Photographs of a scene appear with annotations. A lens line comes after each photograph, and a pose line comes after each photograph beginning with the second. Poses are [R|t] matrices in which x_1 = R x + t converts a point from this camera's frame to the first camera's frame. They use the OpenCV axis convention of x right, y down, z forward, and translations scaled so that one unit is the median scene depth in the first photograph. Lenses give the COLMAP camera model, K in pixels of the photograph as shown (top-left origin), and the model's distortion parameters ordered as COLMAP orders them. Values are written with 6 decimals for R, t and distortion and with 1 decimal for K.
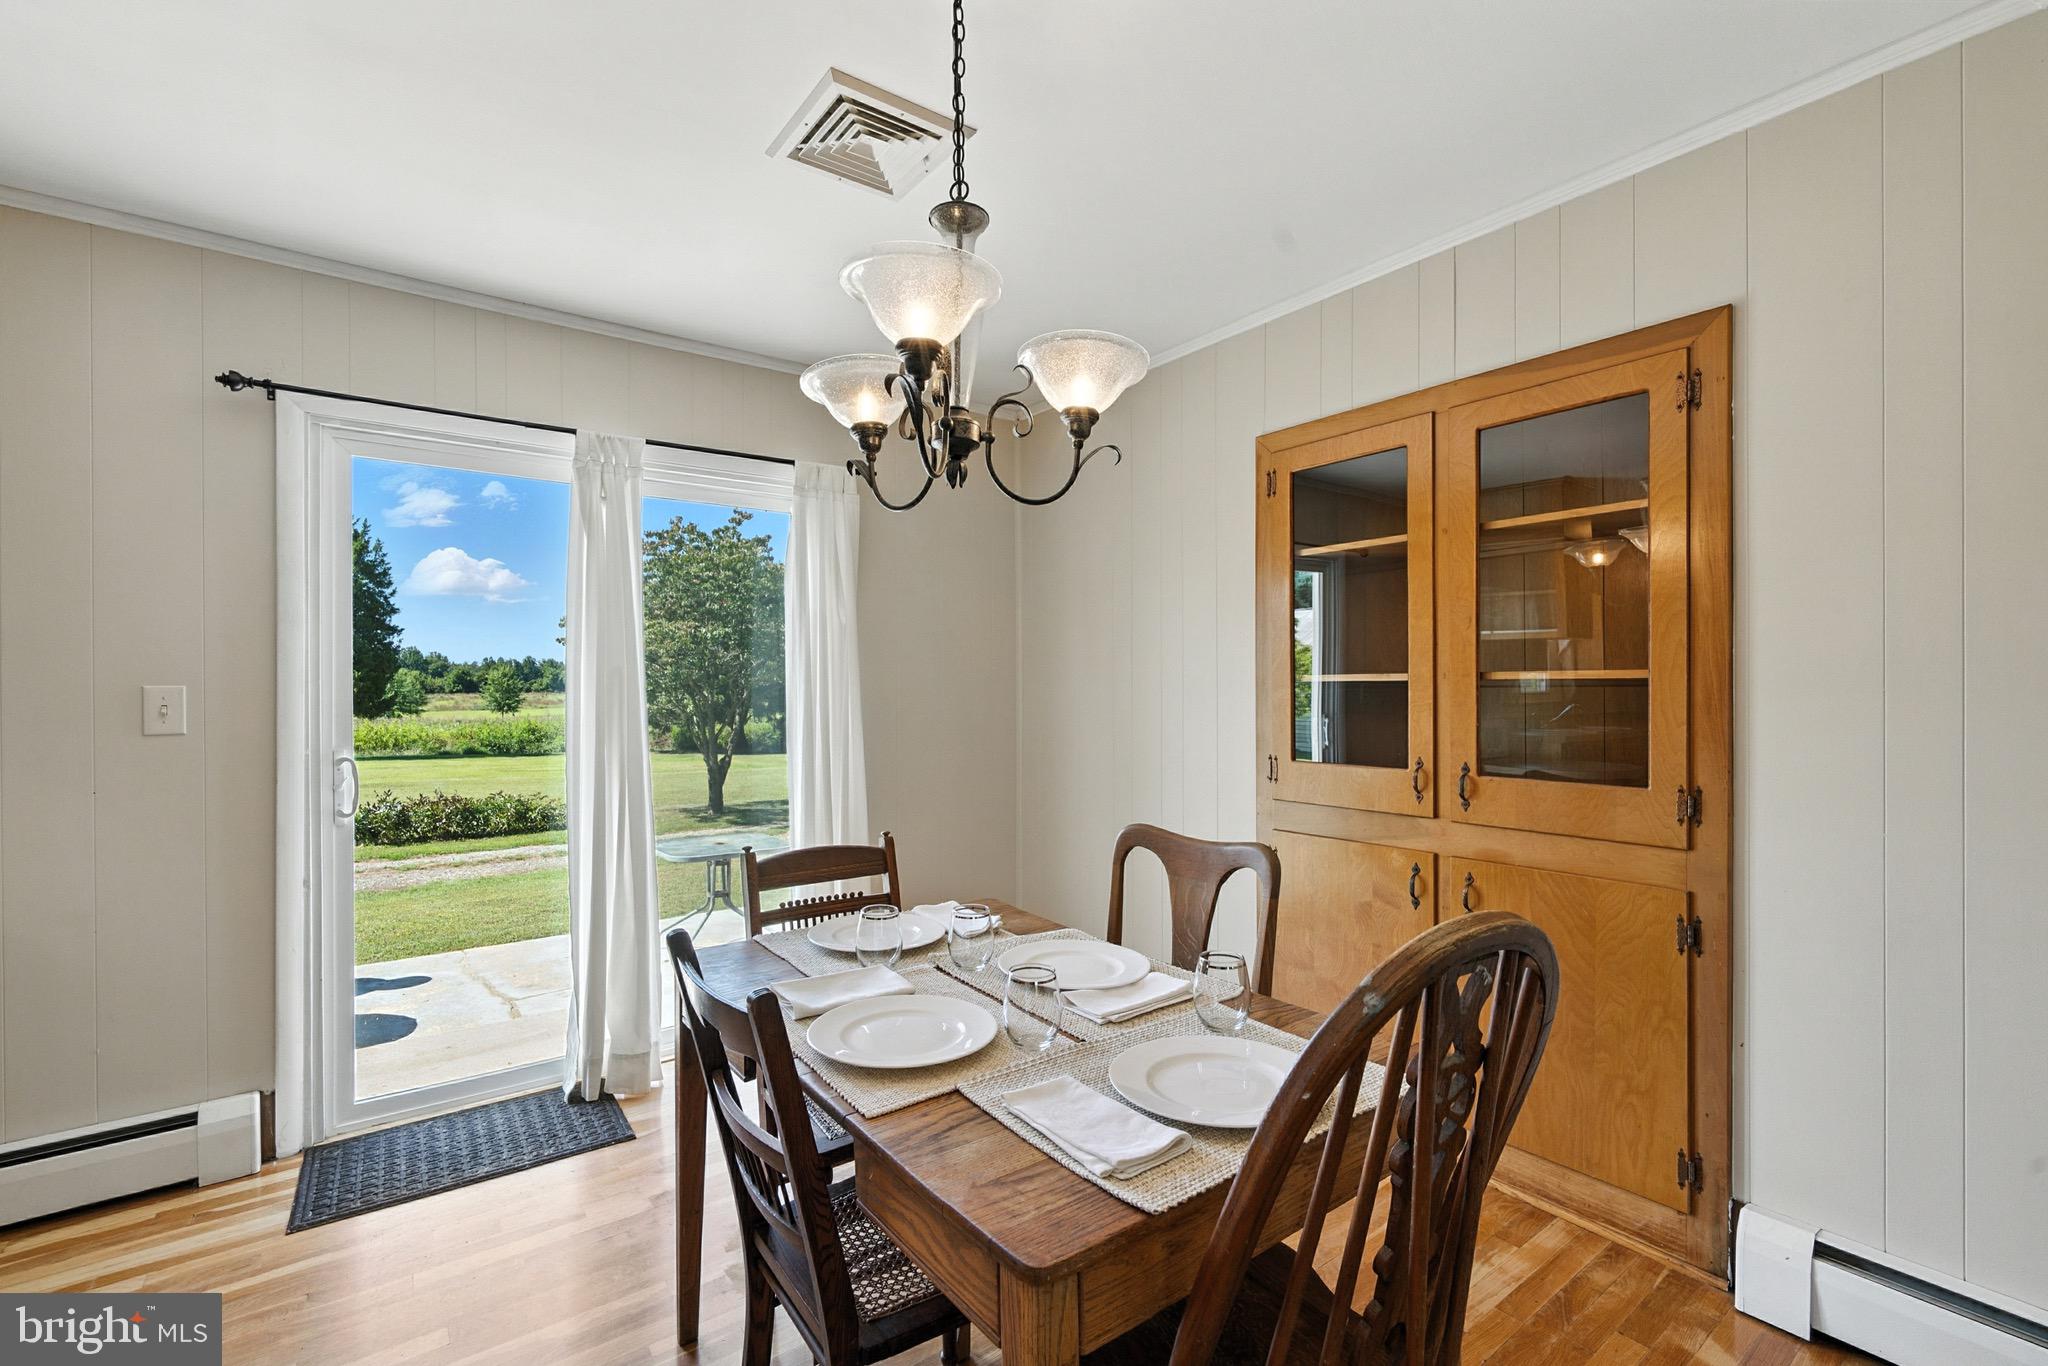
lens RADIAL K [[897.3, 0, 1009.9], [0, 897.3, 686.4], [0, 0, 1]] dist [0.017655, 0.000013]
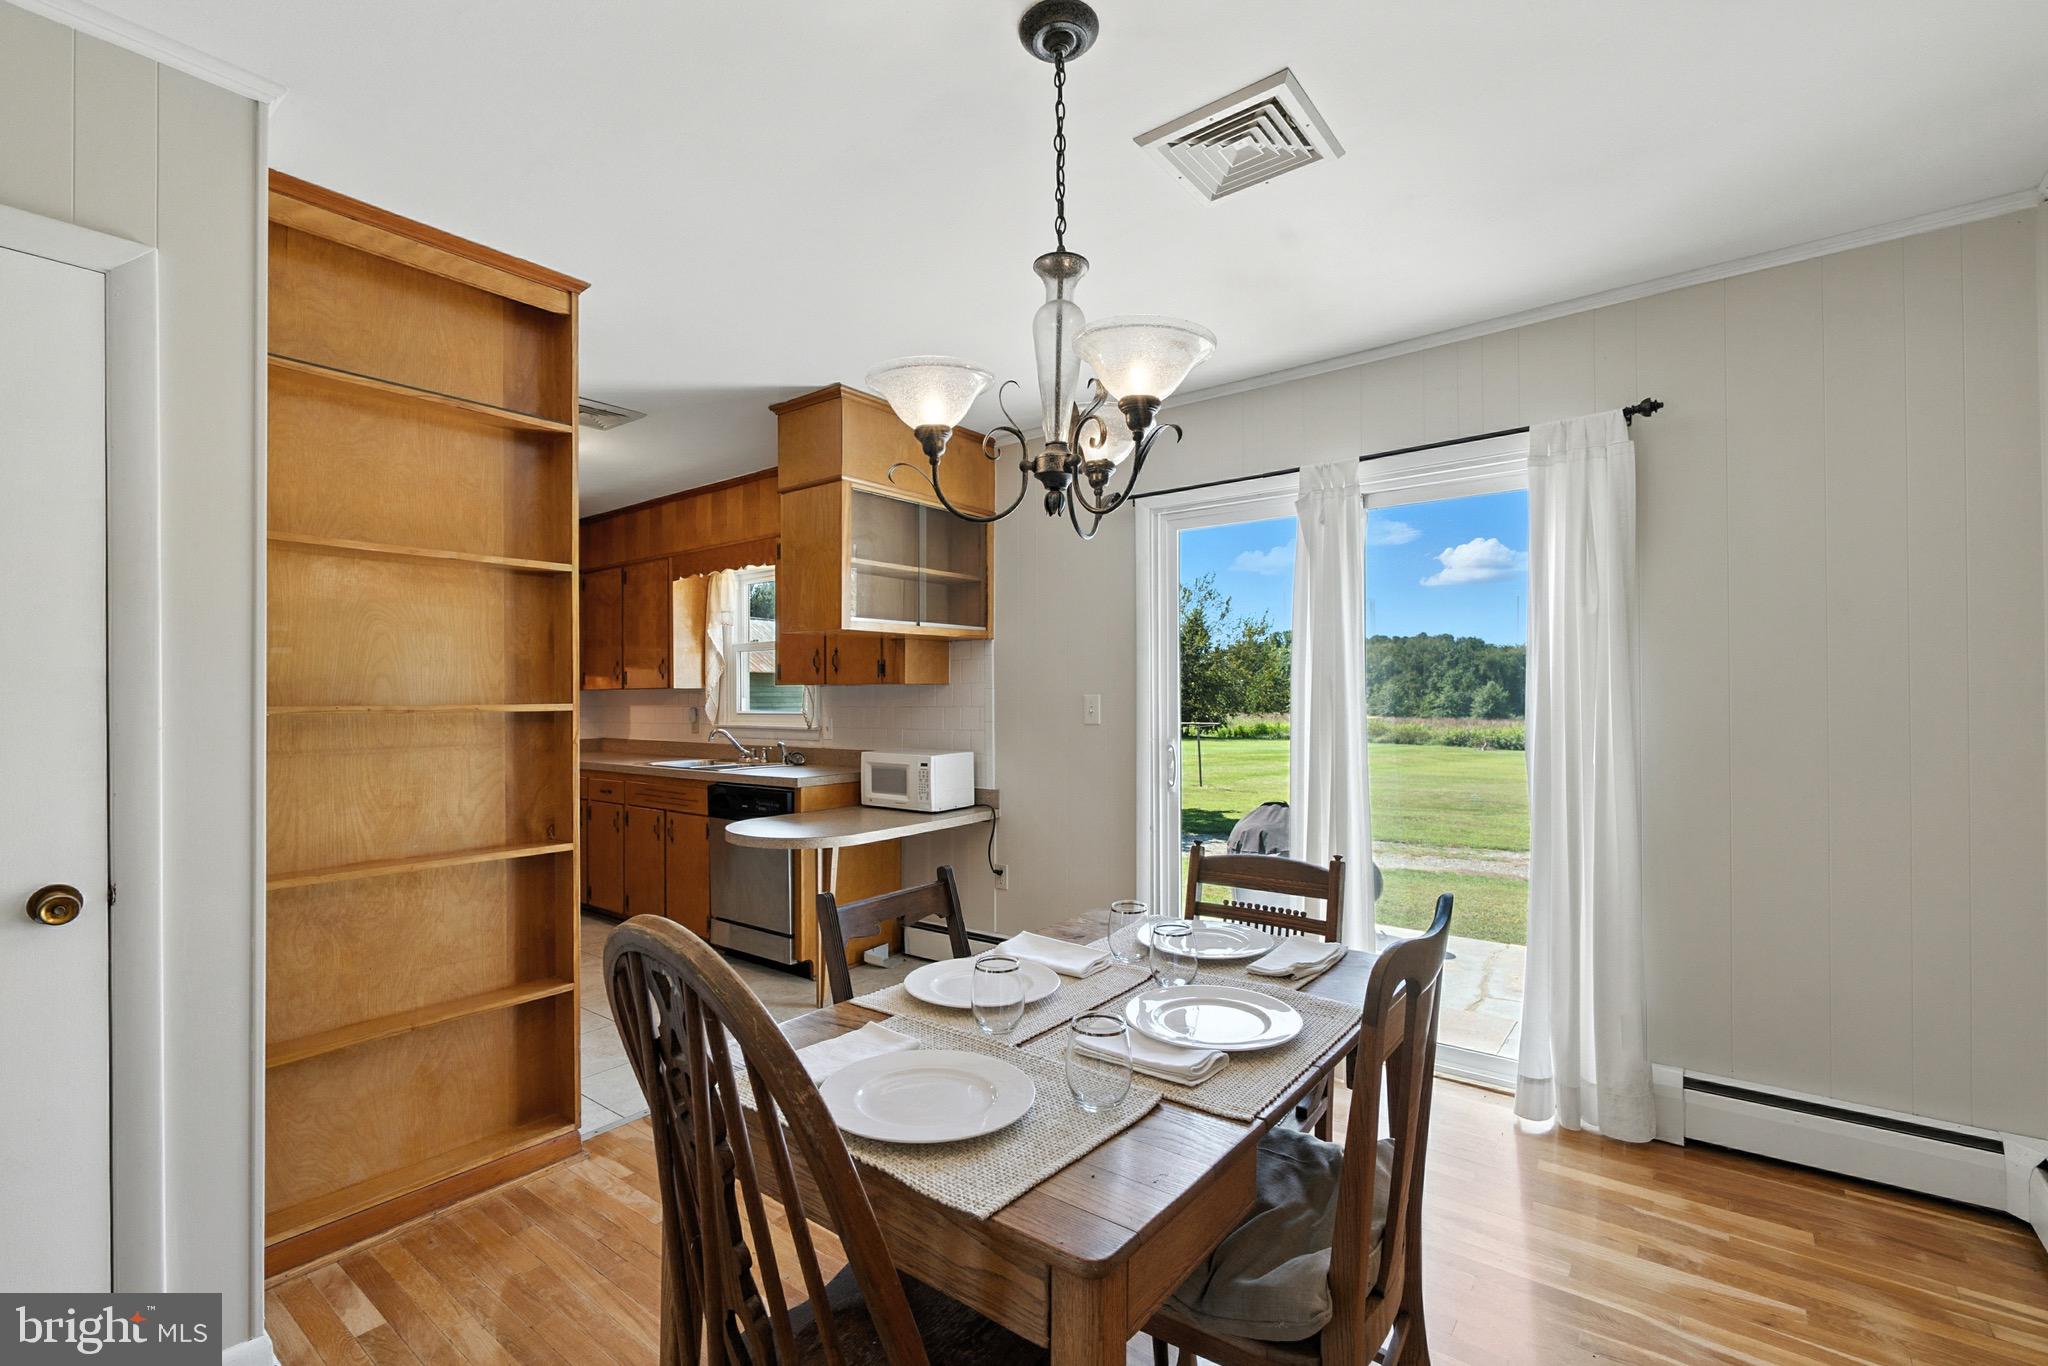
lens RADIAL K [[897.3, 0, 1012.7], [0, 897.3, 694.7], [0, 0, 1]] dist [0.017655, 0.000013]
pose [[0.287031, -0.001519, -0.957920, 0.648667], [0.006523, 0.999979, 0.000369, -0.003357], [0.957899, -0.006355, 0.287035, 0.429545]]
